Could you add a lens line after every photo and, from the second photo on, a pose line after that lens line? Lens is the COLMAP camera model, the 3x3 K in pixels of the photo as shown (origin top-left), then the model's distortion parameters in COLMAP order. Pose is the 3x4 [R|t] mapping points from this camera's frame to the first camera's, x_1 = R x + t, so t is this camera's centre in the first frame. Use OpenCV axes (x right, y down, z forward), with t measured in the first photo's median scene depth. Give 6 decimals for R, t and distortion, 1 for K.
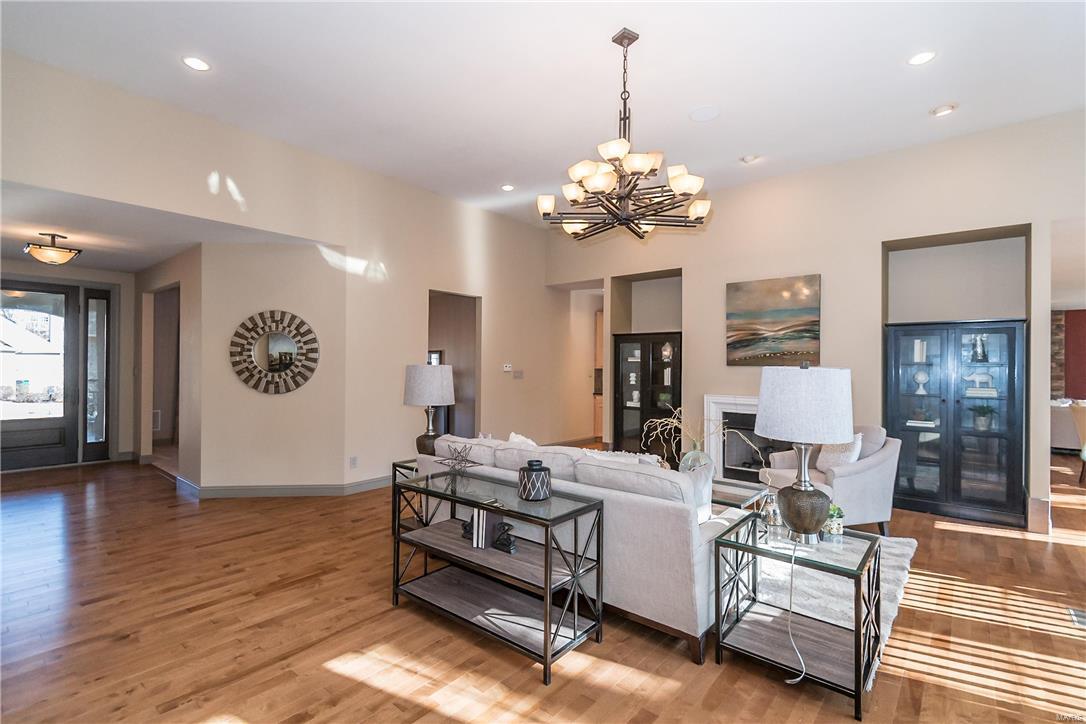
lens RADIAL K [[500.8, 0, 561.7], [0, 500.8, 367.8], [0, 0, 1]] dist [0.015379, -0.010751]
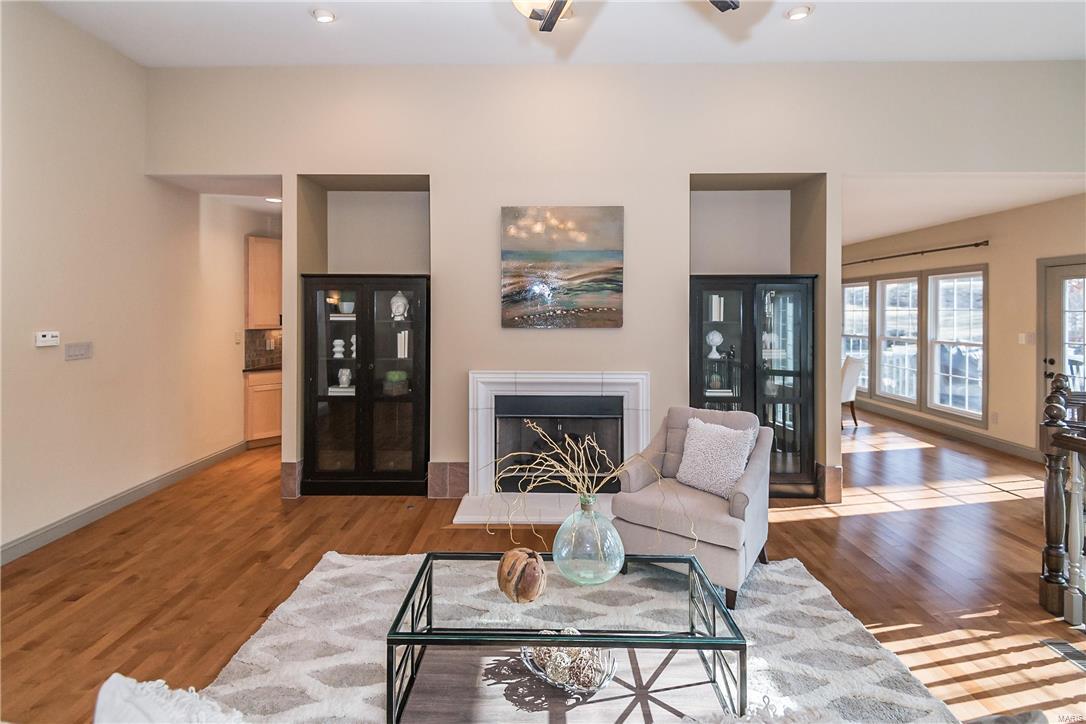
lens RADIAL K [[500.8, 0, 537.4], [0, 500.8, 310.1], [0, 0, 1]] dist [0.015379, -0.010751]
pose [[0.779853, -0.007004, 0.625924, -0.056457], [0.006809, 0.999973, 0.002705, -0.028893], [-0.625926, 0.002153, 0.779880, 0.429716]]
